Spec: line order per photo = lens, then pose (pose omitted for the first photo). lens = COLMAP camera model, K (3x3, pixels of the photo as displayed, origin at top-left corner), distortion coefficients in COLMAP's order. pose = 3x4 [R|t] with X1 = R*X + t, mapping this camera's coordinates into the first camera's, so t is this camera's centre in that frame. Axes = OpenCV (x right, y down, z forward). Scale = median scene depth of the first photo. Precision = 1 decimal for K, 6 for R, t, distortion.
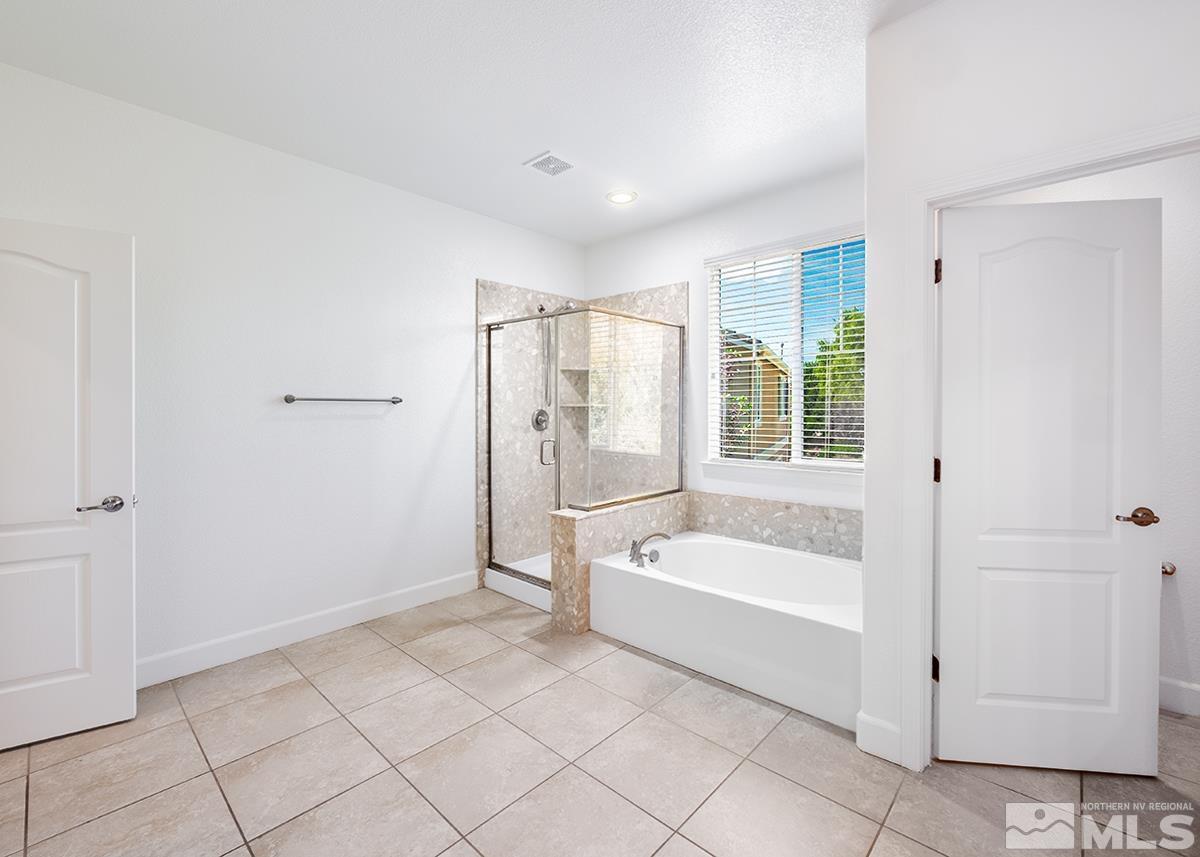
lens RADIAL K [[515.1, 0, 596.7], [0, 515.1, 416.5], [0, 0, 1]] dist [-0.001969, -0.000131]
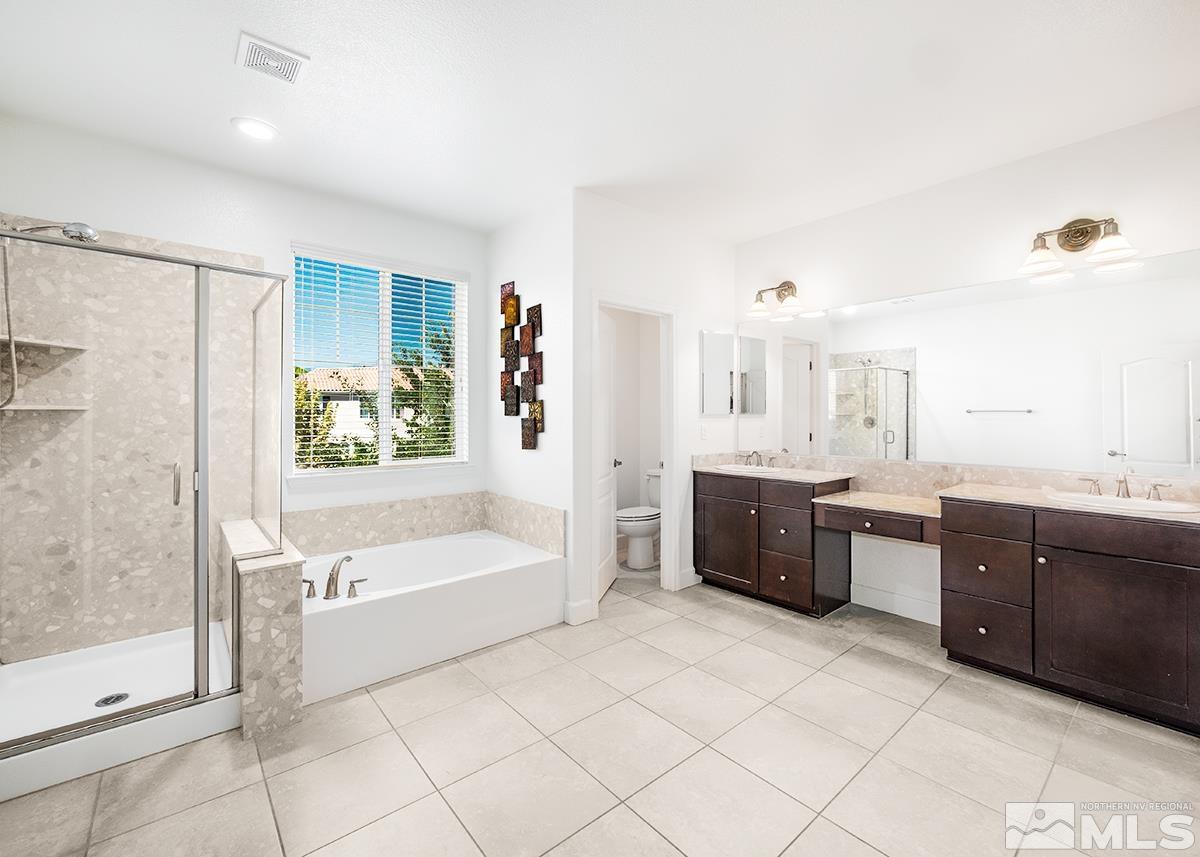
lens RADIAL K [[515.1, 0, 599.3], [0, 515.1, 419.7], [0, 0, 1]] dist [-0.001969, -0.000131]
pose [[0.117090, -0.003980, 0.993113, -0.699287], [0.014556, 0.999891, 0.002291, -0.001522], [-0.993015, 0.014187, 0.117136, 0.469207]]
